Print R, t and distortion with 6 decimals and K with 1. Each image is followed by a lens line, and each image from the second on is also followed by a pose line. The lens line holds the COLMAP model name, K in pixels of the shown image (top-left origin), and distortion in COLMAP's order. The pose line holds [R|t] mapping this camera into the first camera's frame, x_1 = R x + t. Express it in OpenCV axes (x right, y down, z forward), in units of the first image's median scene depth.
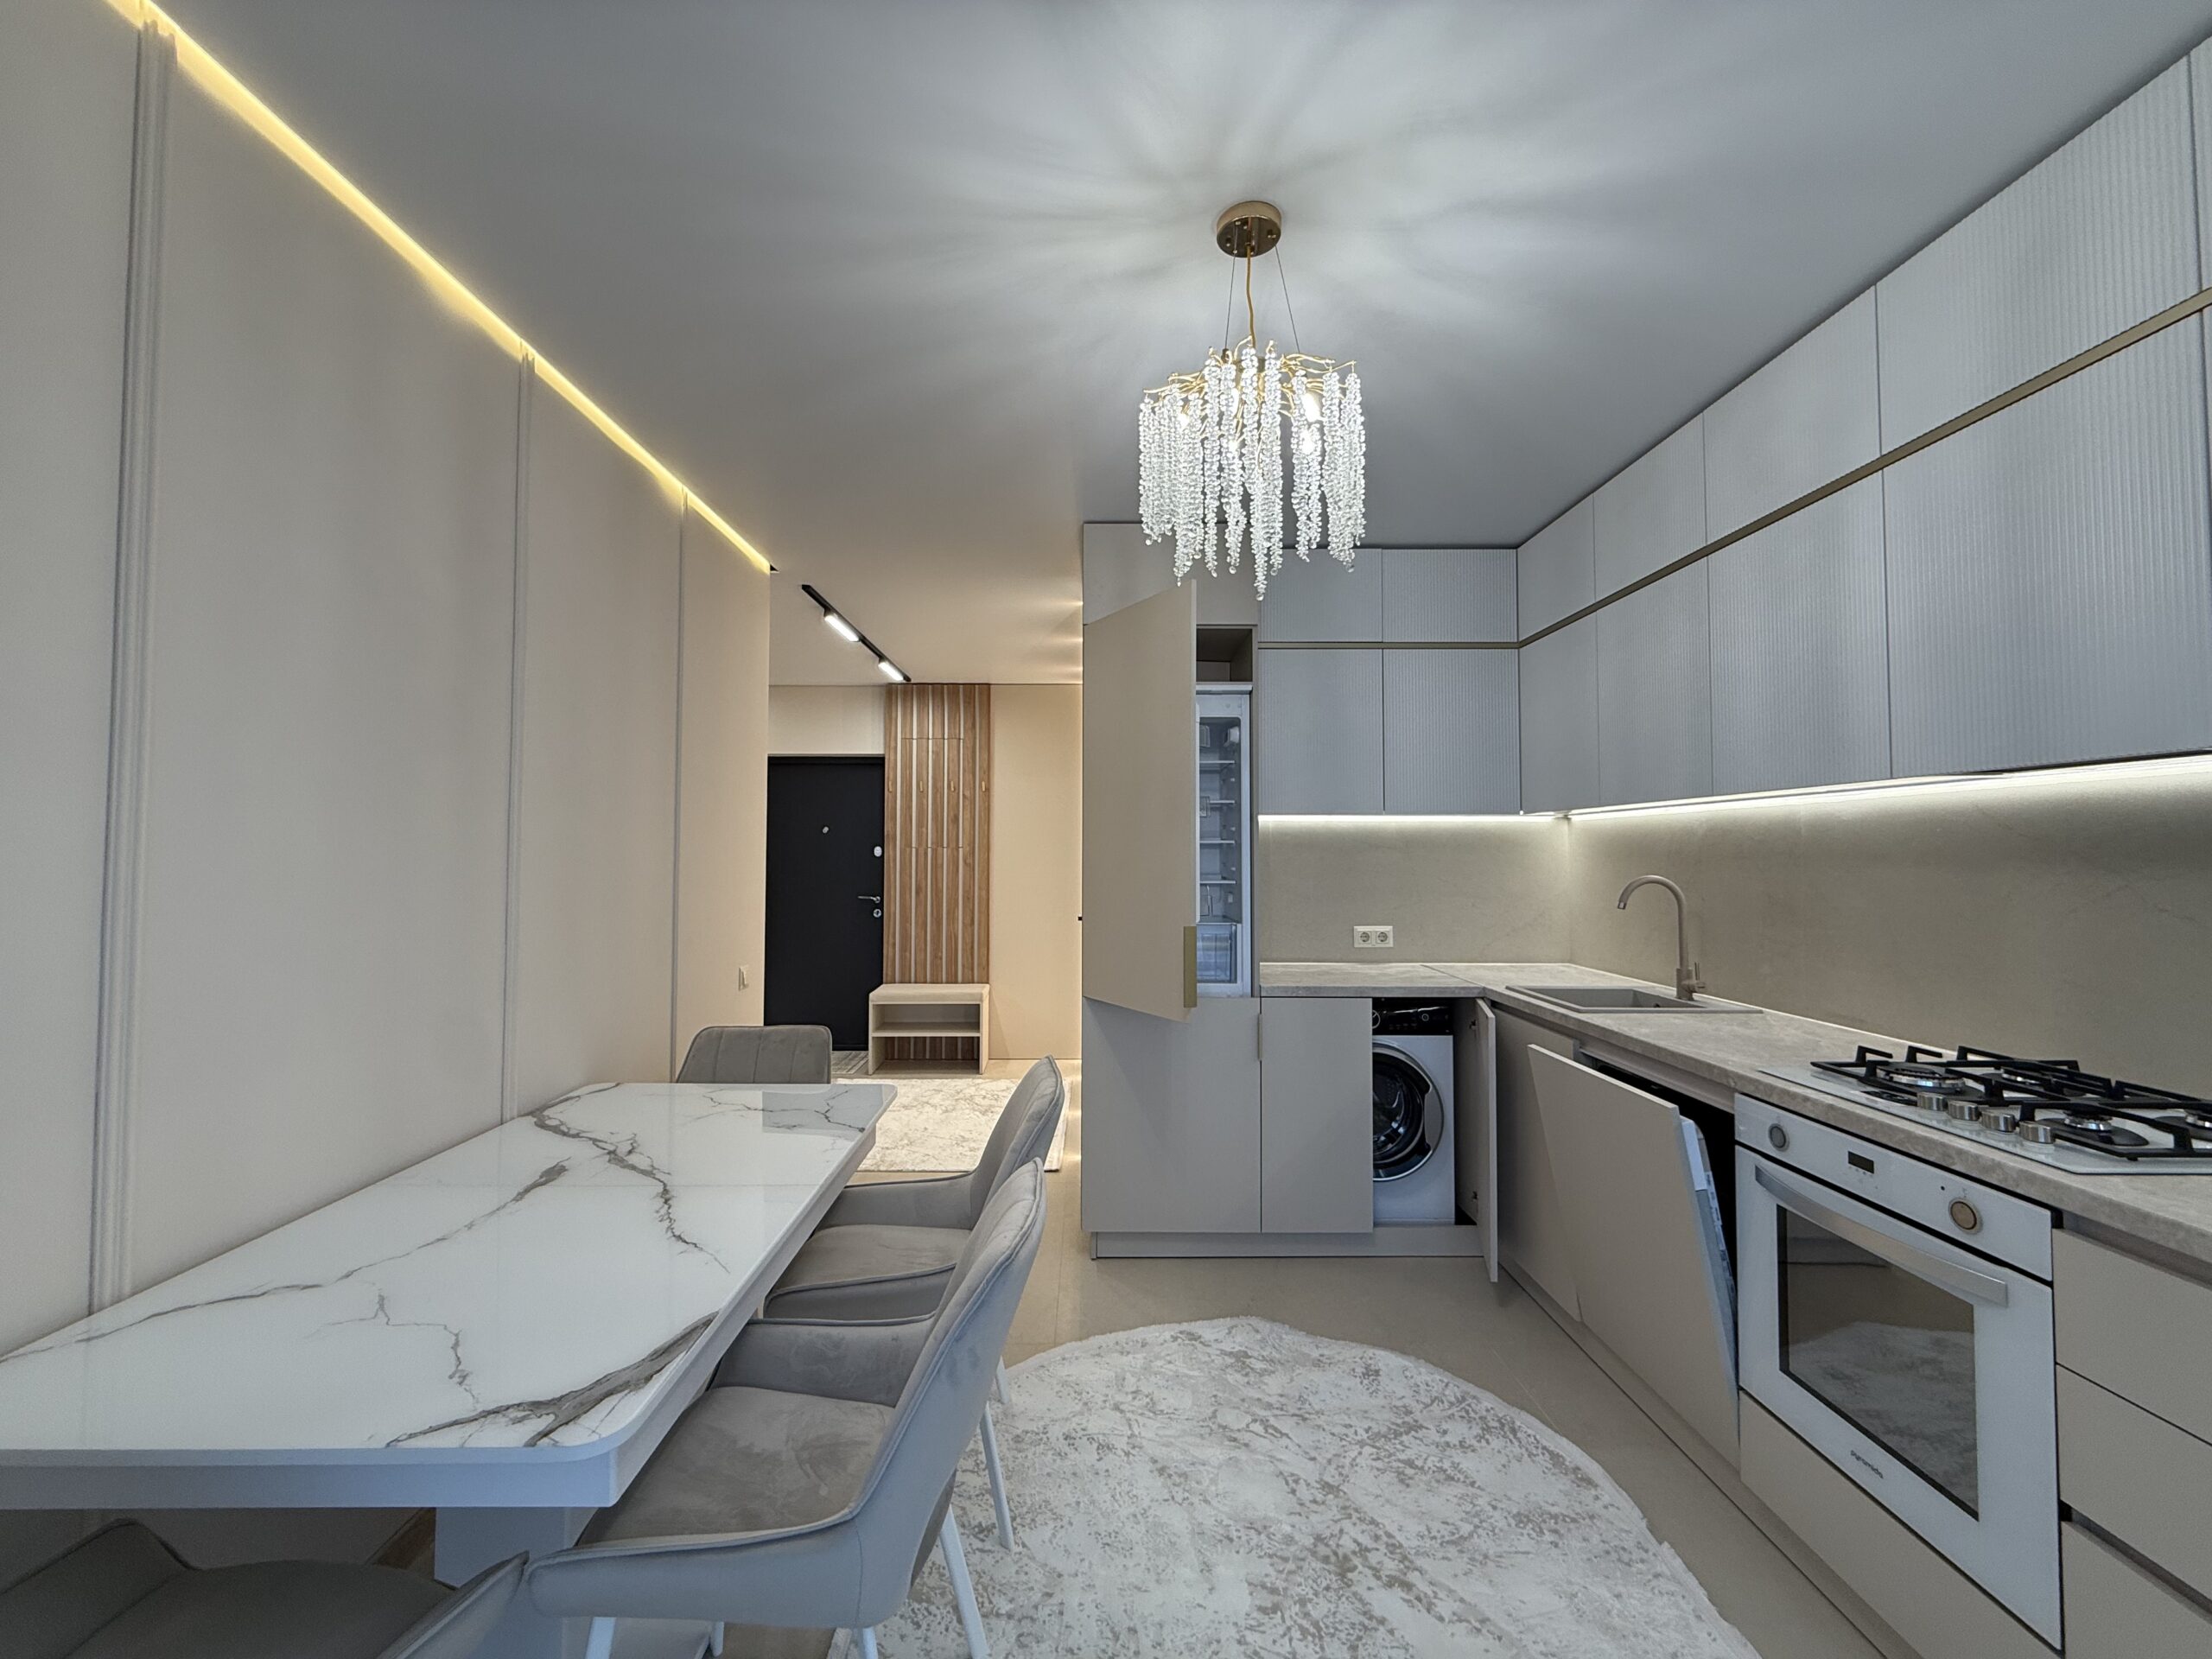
lens RADIAL K [[879.1, 0, 1098.7], [0, 879.1, 829.1], [0, 0, 1]] dist [-0.000569, -0.000068]
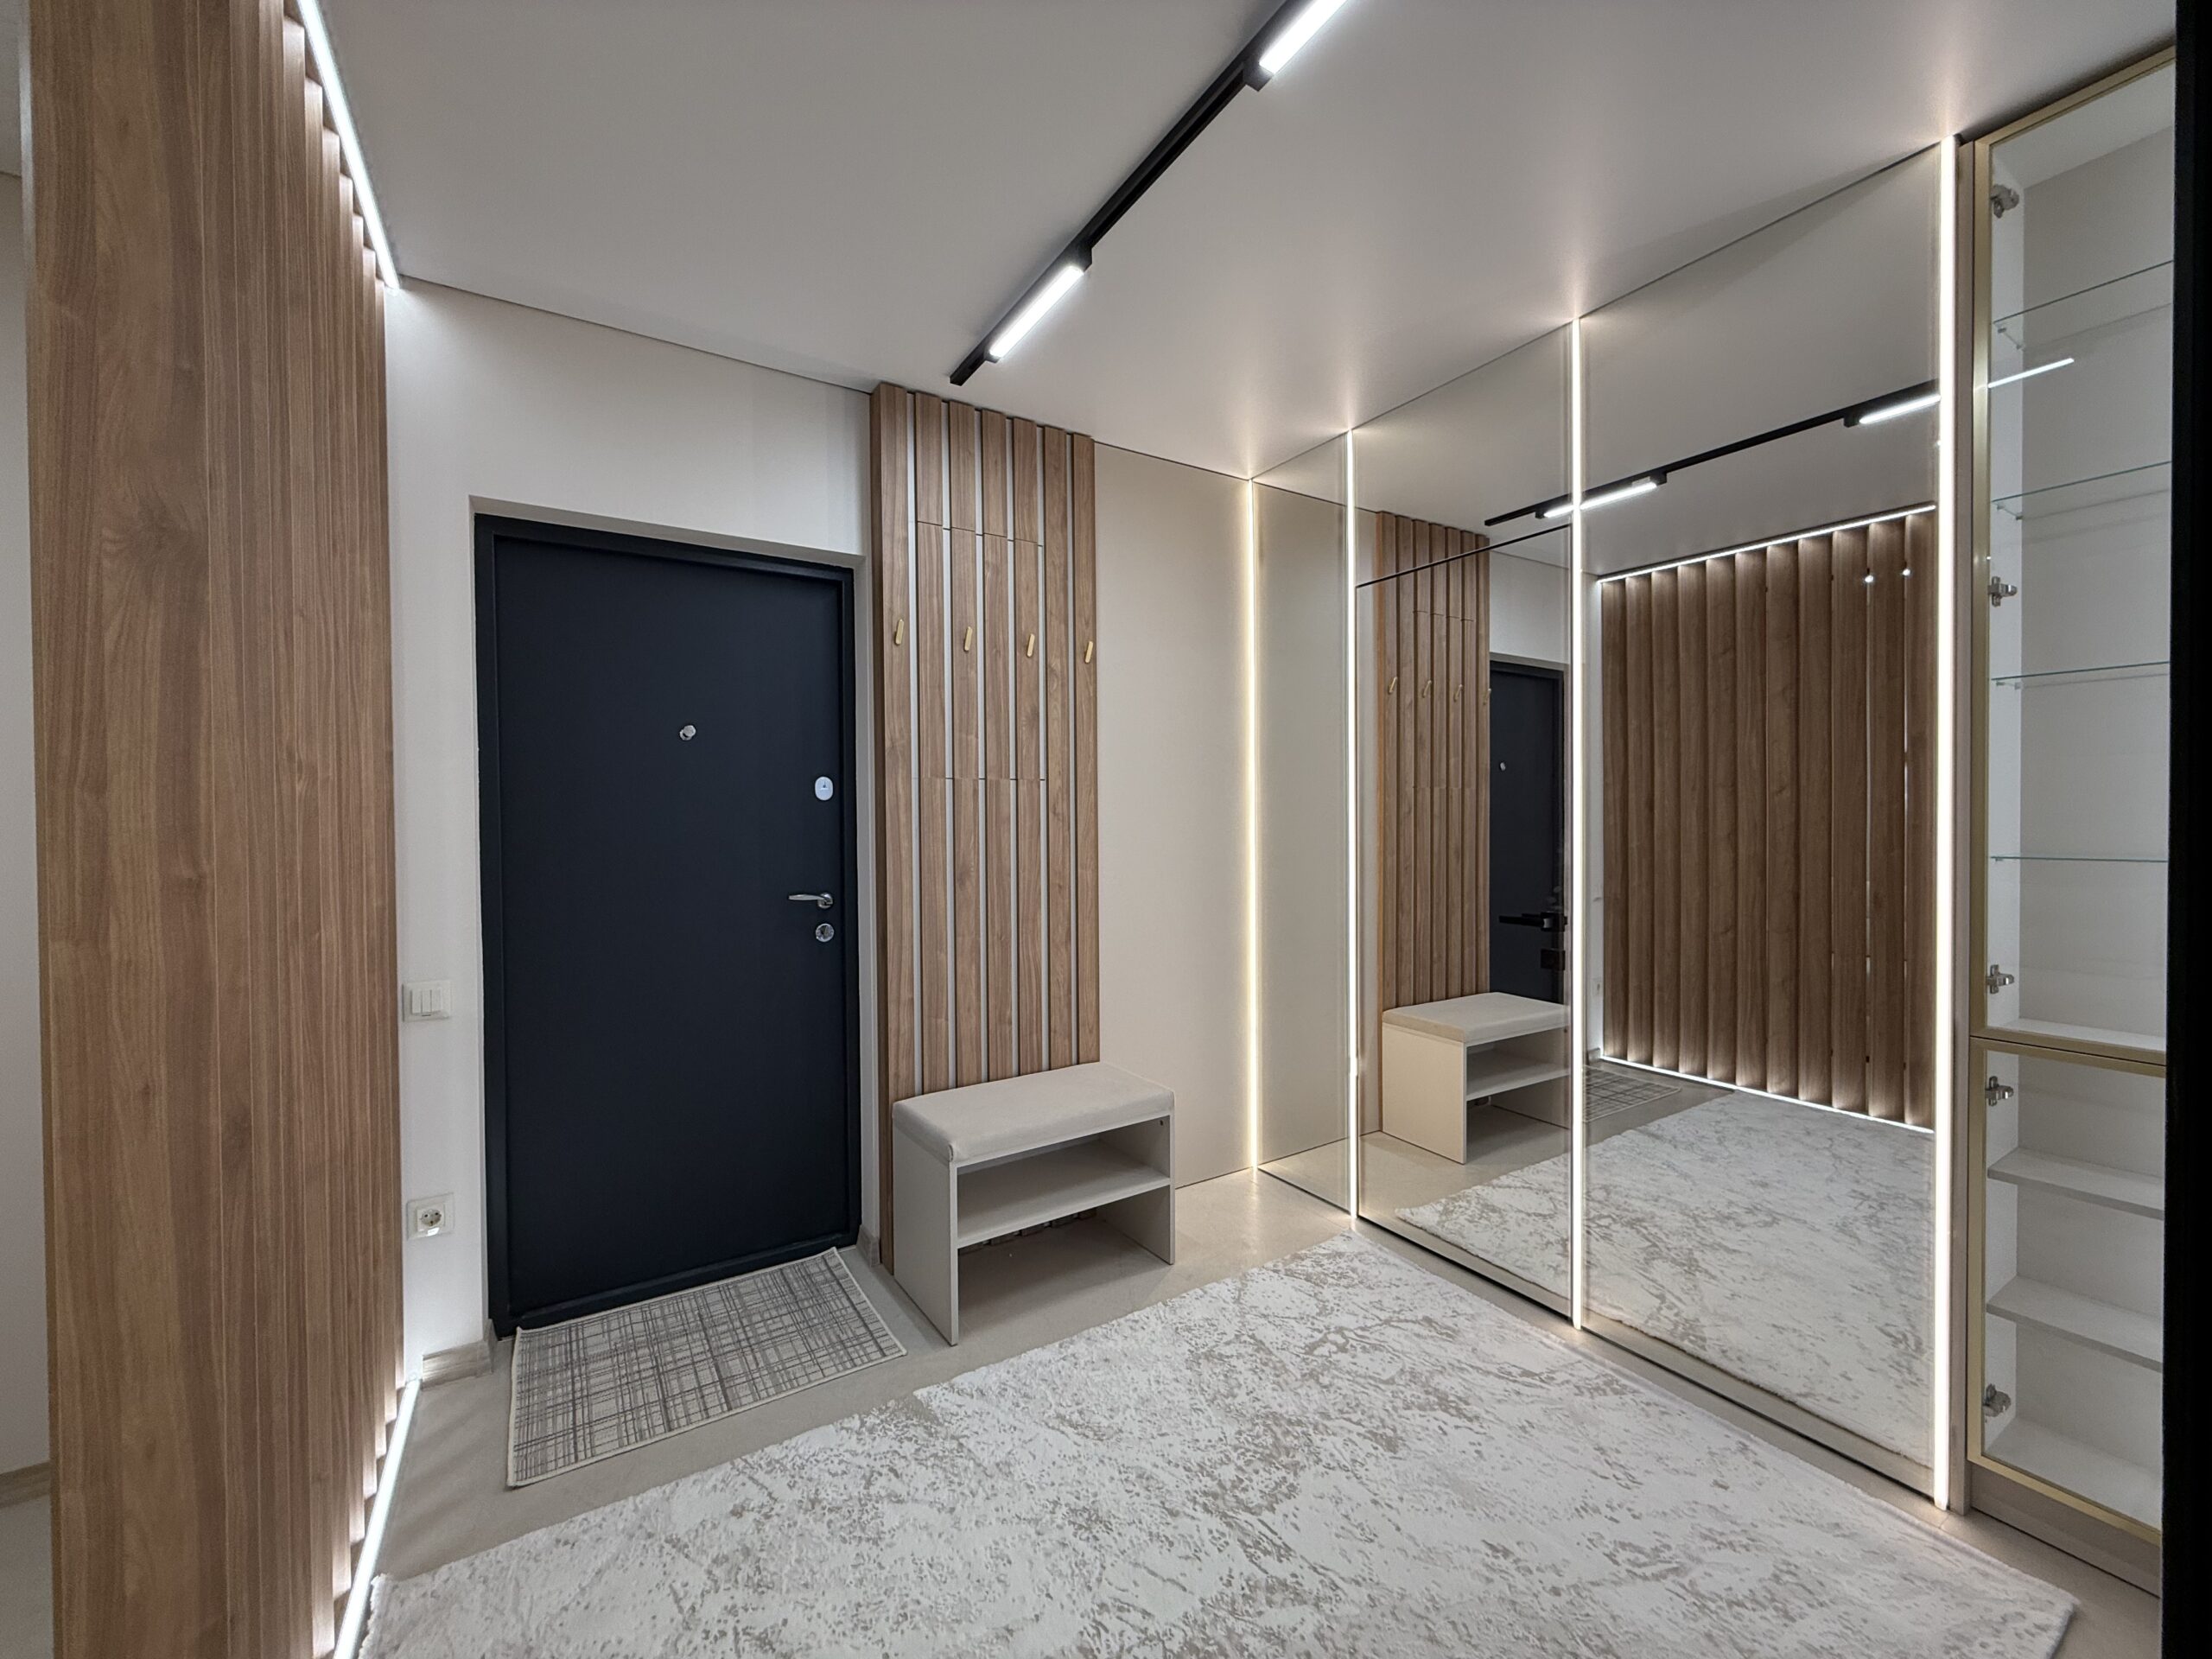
lens RADIAL K [[879.5, 0, 1097.9], [0, 879.5, 830.4], [0, 0, 1]] dist [-0.001324, 0.000070]
pose [[0.846646, -0.015741, 0.531924, -0.381750], [-0.008187, 0.999059, 0.042596, 0.027657], [-0.532093, -0.040418, 0.845720, 0.592710]]
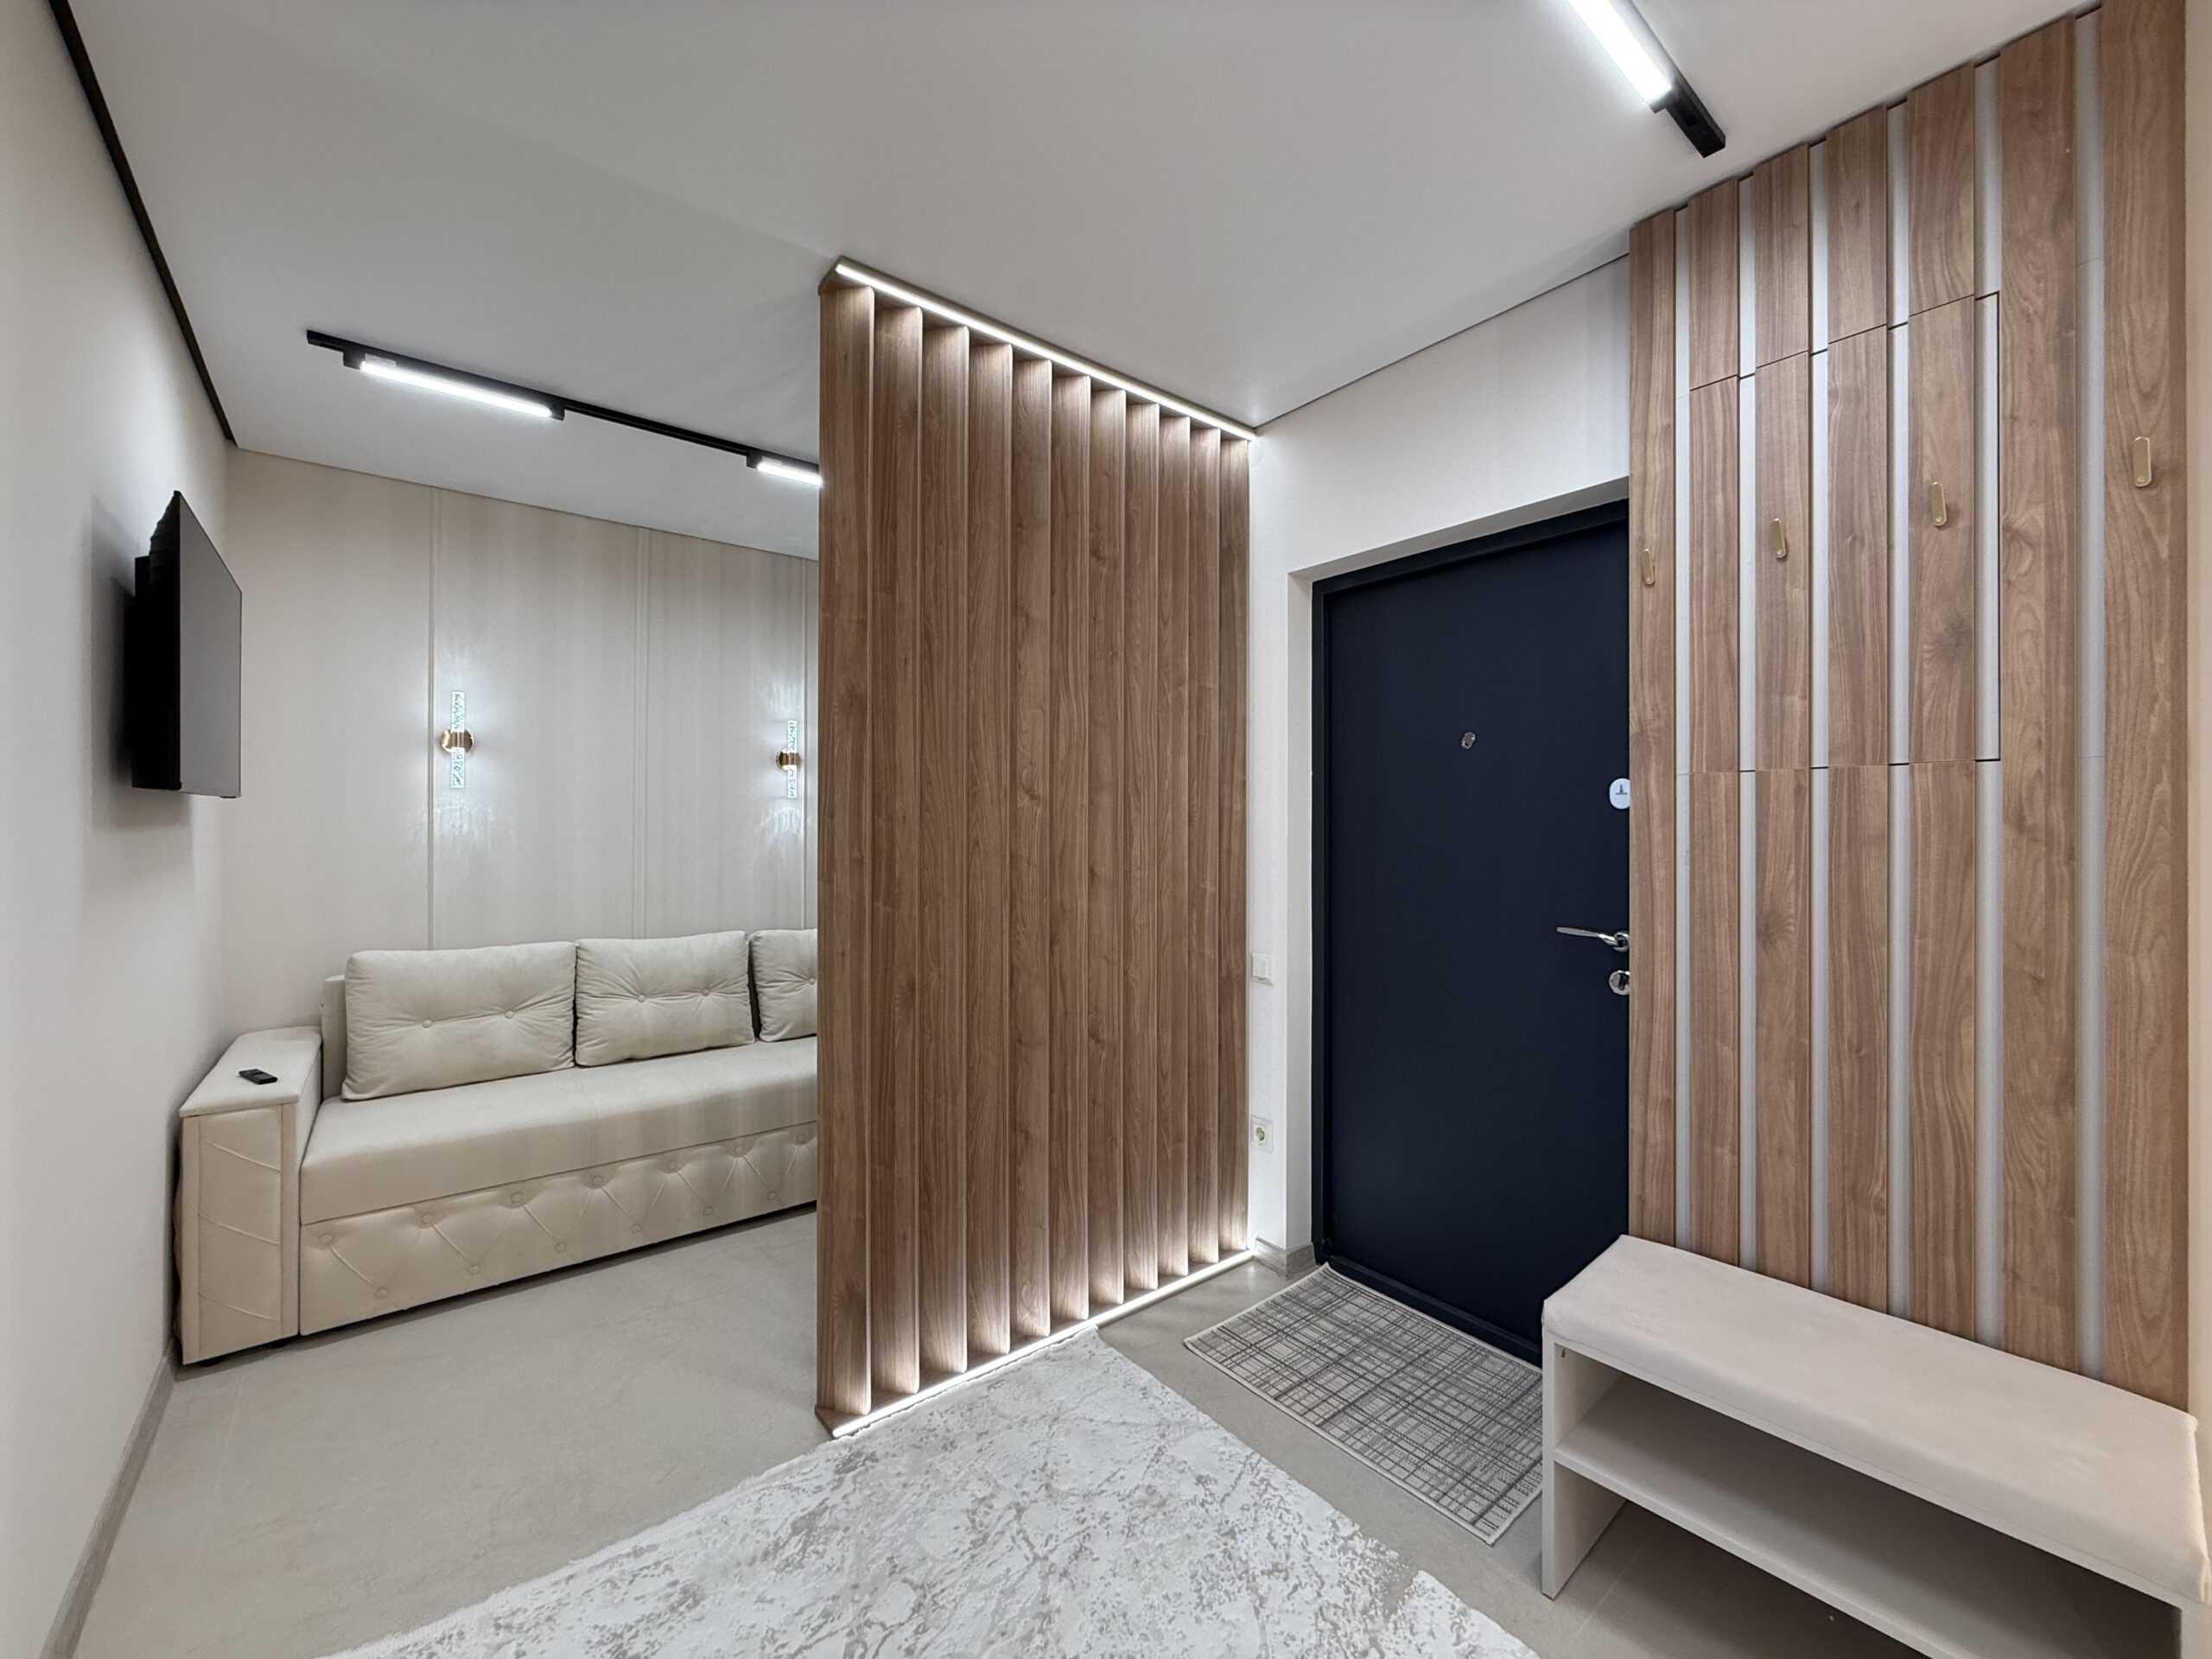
lens RADIAL K [[878.2, 0, 1098.0], [0, 878.2, 829.9], [0, 0, 1]] dist [0.000003, -0.000134]
pose [[0.626328, -0.001017, -0.779559, -0.124179], [0.023321, 0.999576, 0.017433, 0.029964], [0.779211, -0.029099, 0.626086, 0.672879]]
